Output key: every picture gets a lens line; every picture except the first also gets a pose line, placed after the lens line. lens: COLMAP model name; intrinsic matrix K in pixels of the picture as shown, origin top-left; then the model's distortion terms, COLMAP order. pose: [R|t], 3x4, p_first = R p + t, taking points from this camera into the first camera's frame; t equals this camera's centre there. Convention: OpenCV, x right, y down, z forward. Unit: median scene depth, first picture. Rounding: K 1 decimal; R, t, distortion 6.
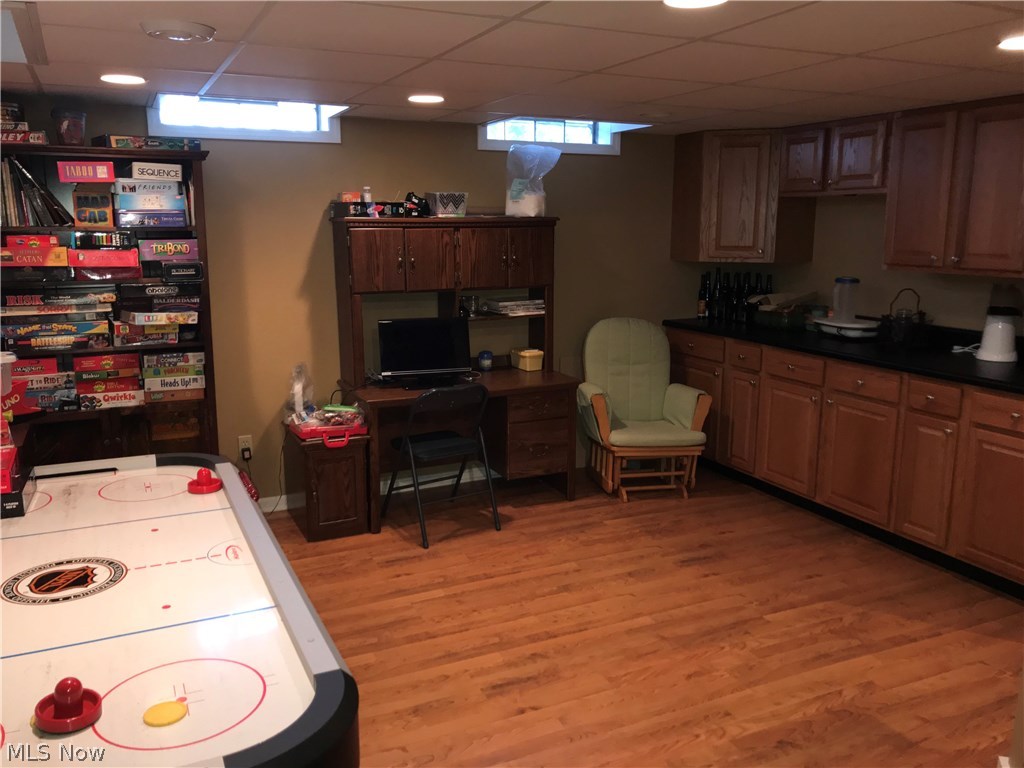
lens RADIAL K [[843.2, 0, 509.7], [0, 843.2, 381.0], [0, 0, 1]] dist [0.013484, 0.009631]
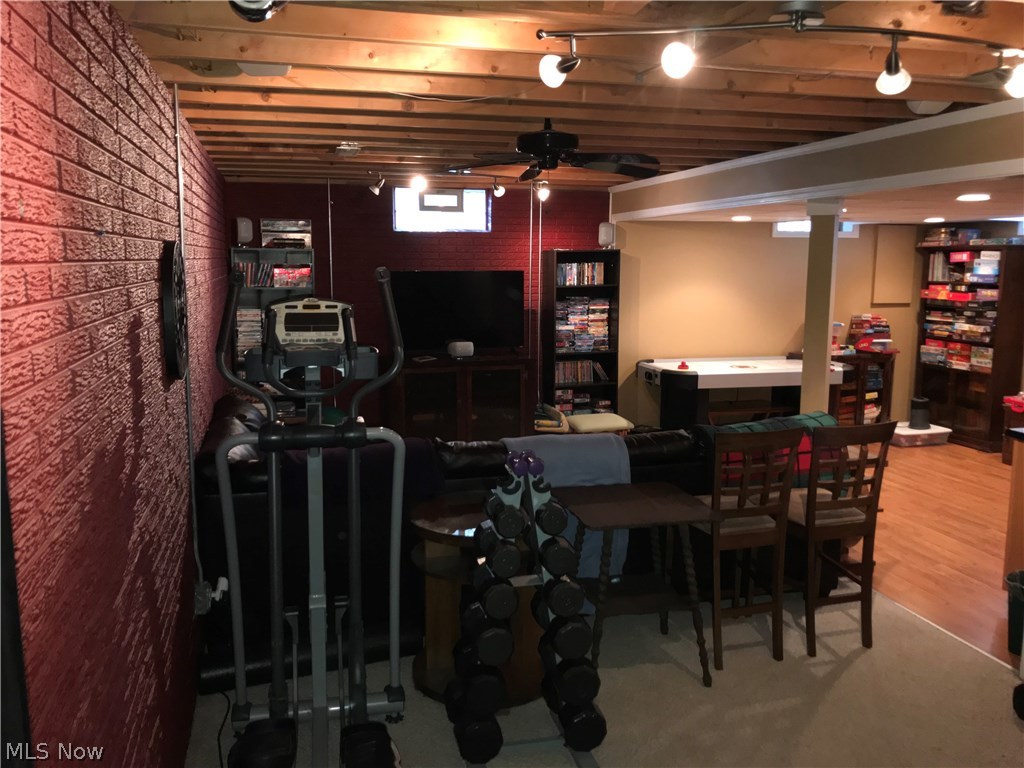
lens RADIAL K [[843.2, 0, 511.1], [0, 843.2, 382.7], [0, 0, 1]] dist [0.013484, 0.009631]
pose [[-0.165196, 0.139661, -0.976322, 1.794079], [-0.187779, 0.967361, 0.170152, -0.085766], [0.968220, 0.211441, -0.133579, 0.238292]]
